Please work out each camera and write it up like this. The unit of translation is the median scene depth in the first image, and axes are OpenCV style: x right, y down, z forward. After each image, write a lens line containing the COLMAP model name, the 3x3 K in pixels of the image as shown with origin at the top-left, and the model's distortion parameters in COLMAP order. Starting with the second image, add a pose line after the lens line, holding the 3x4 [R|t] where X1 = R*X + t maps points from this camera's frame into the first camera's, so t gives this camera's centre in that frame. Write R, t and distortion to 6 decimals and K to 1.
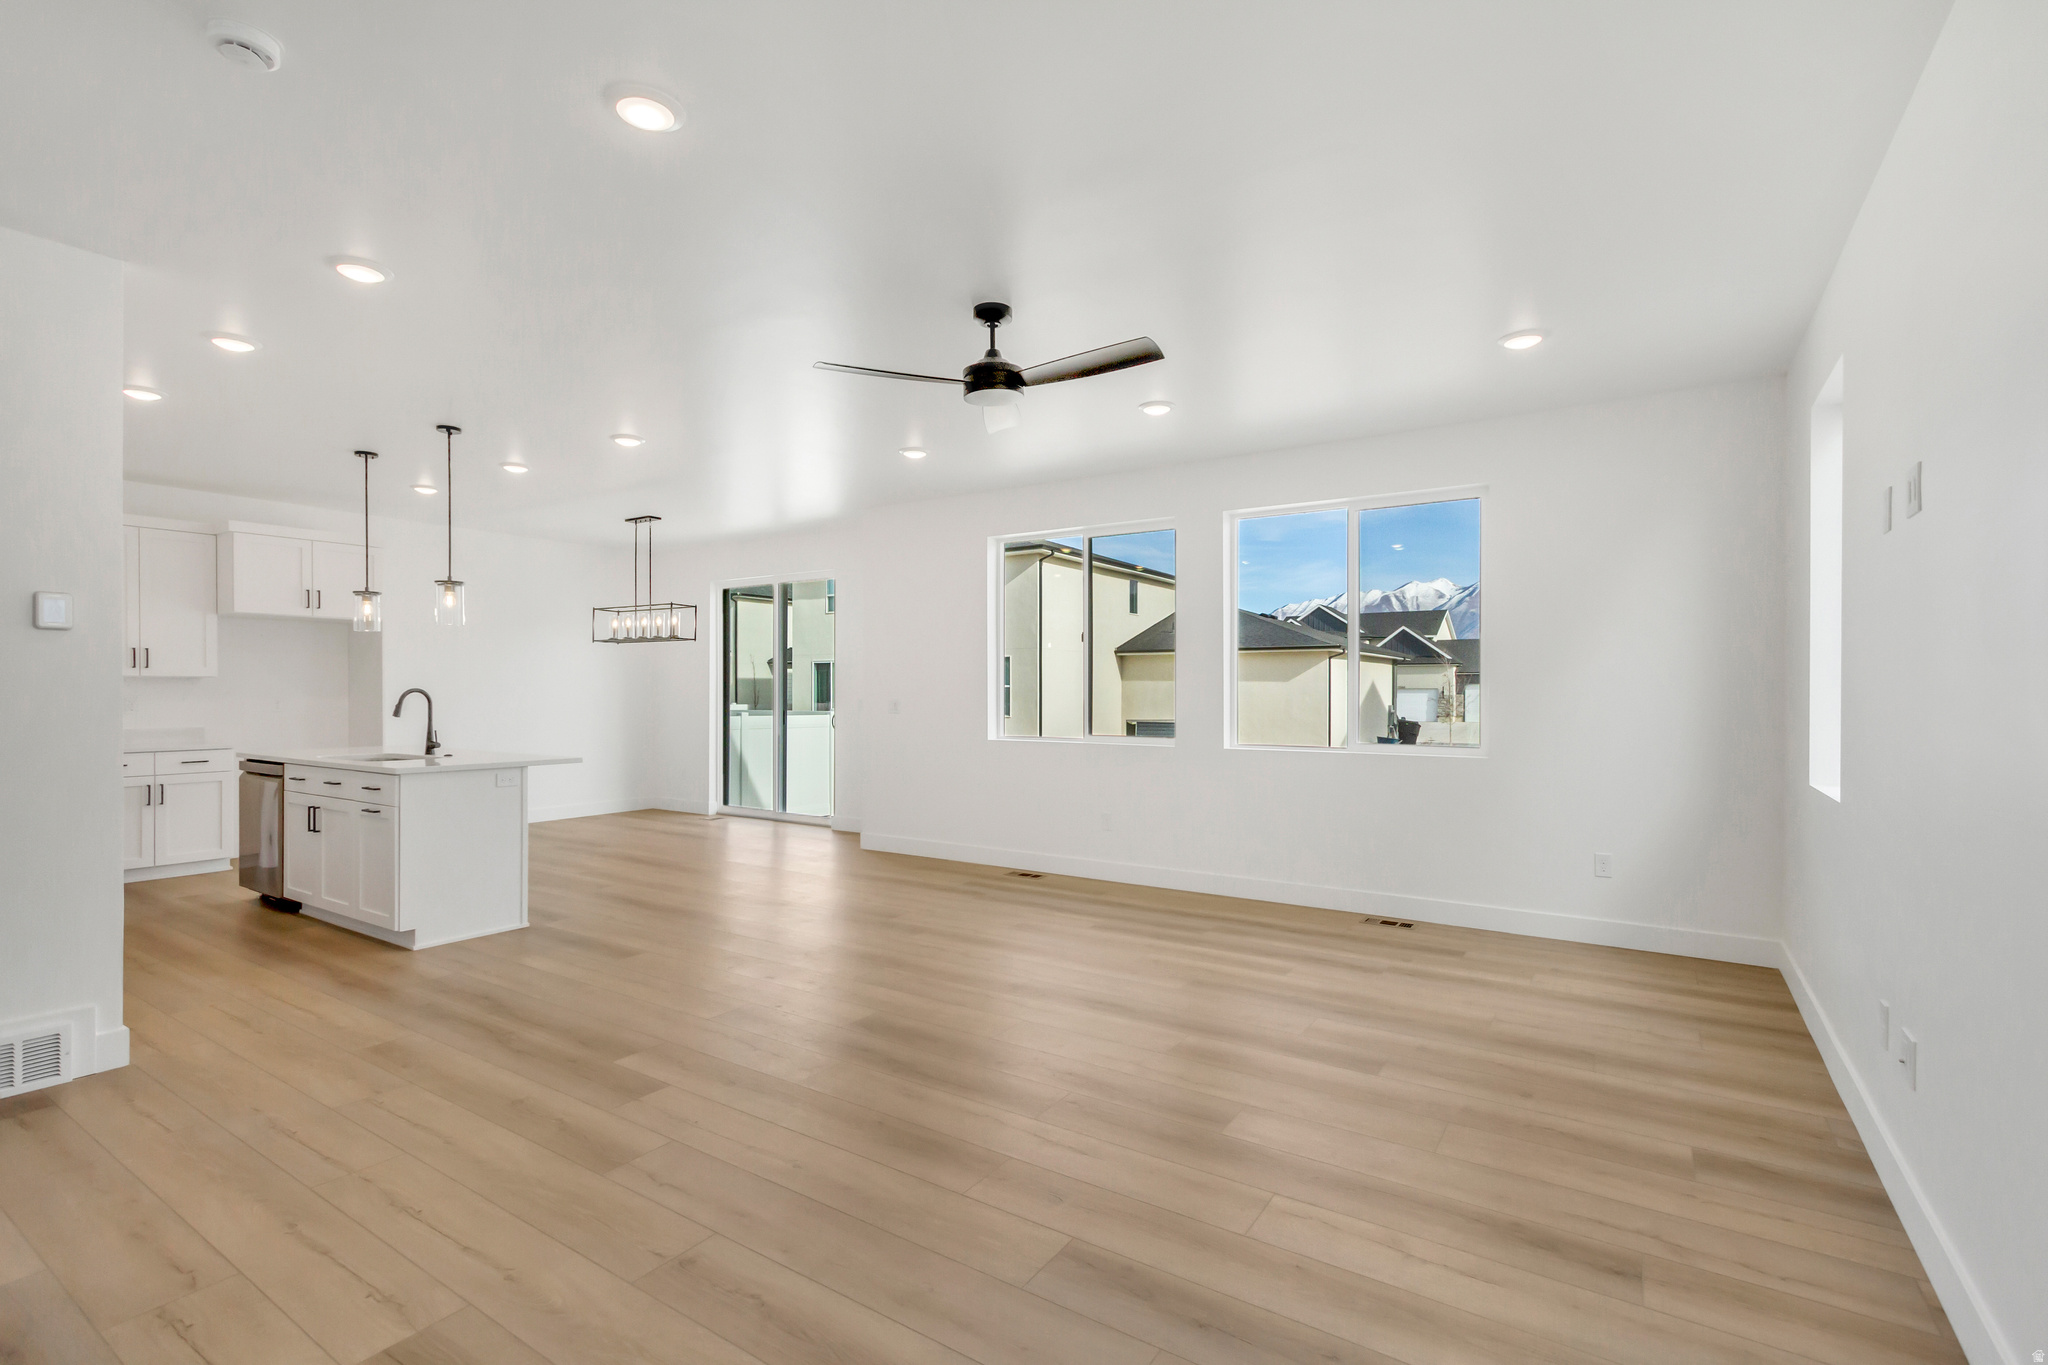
lens RADIAL K [[934.1, 0, 1016.3], [0, 934.1, 693.7], [0, 0, 1]] dist [0.007153, 0.000201]
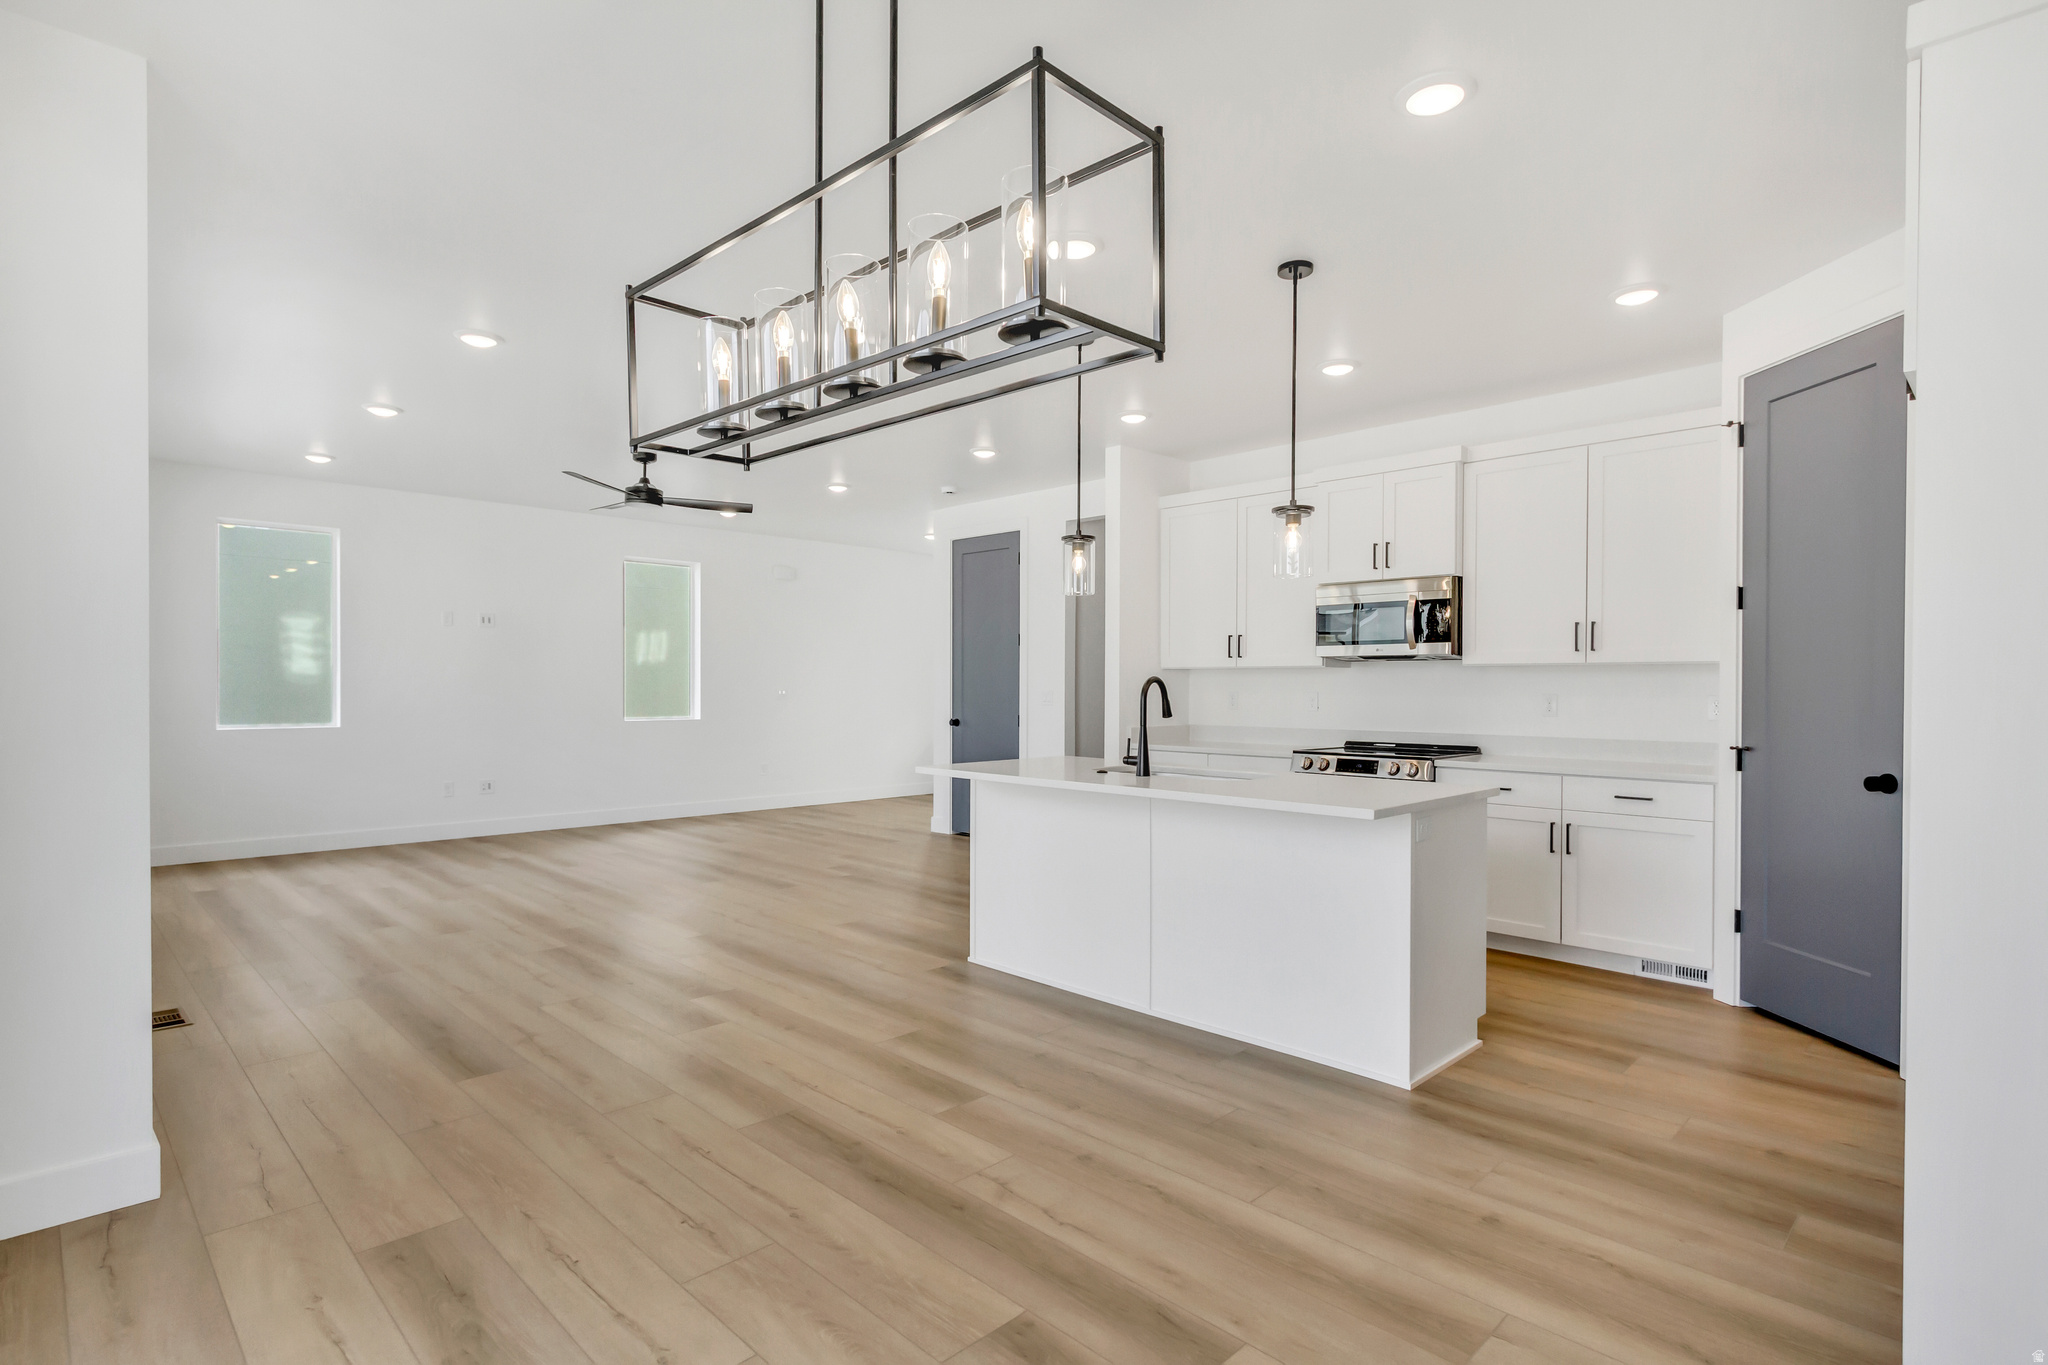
lens RADIAL K [[1023.3, 0, 1024.0], [0, 1023.3, 682.5], [0, 0, 1]] dist [0.010091, 0.000165]
pose [[-0.980168, -0.001617, 0.198159, -0.857818], [-0.000472, 0.999983, 0.005823, -0.005666], [-0.198165, 0.005614, -0.980153, 2.153998]]
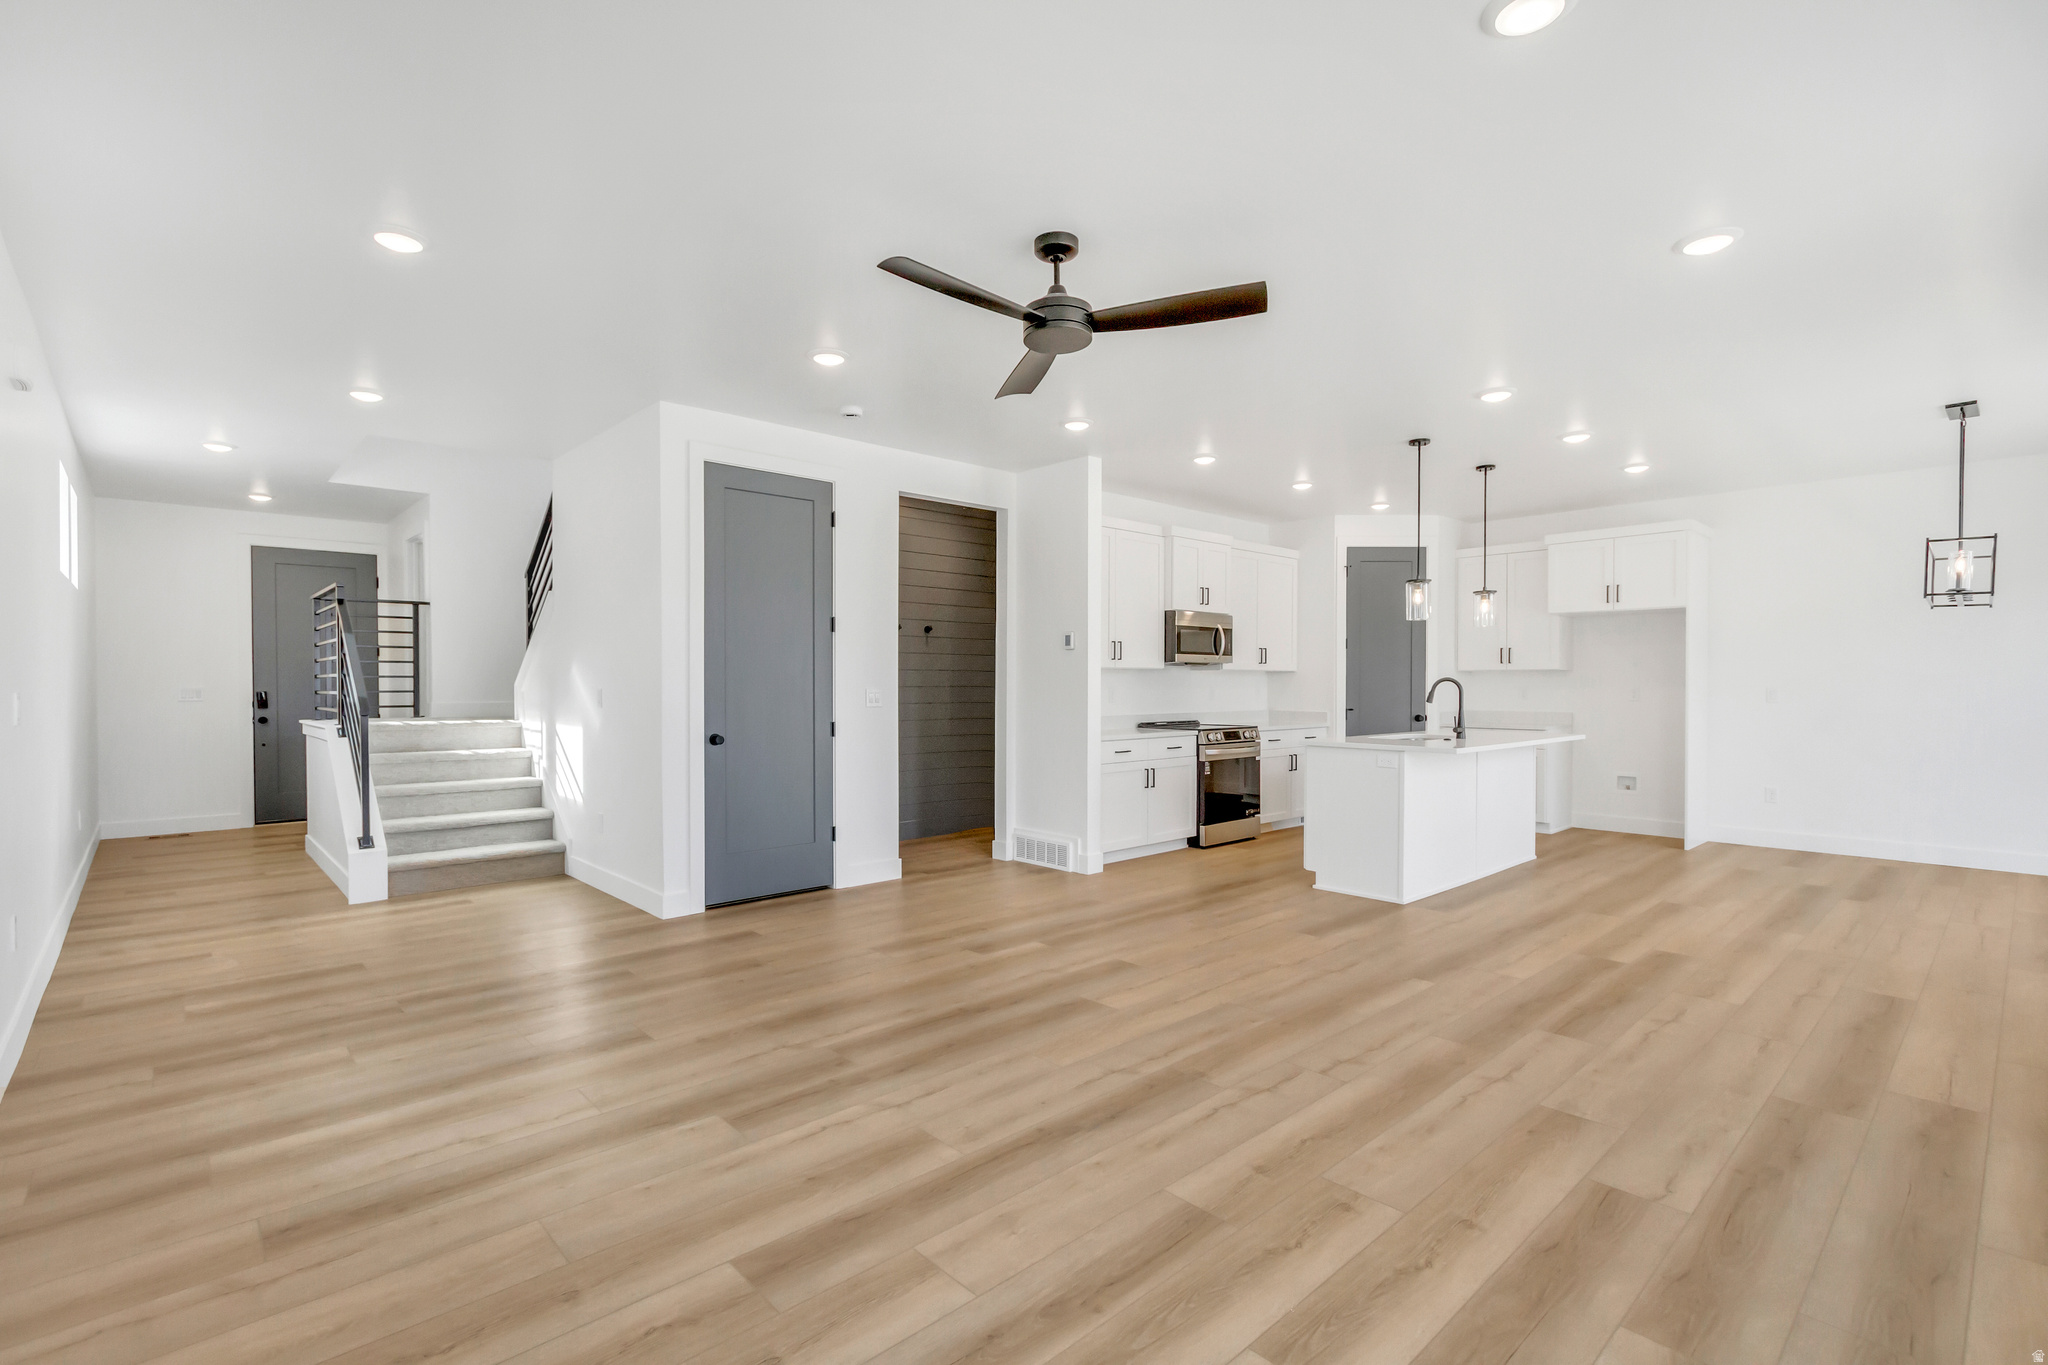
lens RADIAL K [[934.1, 0, 1016.3], [0, 934.1, 693.7], [0, 0, 1]] dist [0.007153, 0.000201]
pose [[-0.233001, 0.014088, -0.972374, 0.675581], [-0.010371, 0.999802, 0.016970, 0.000240], [0.972421, 0.014038, -0.232809, 0.936824]]
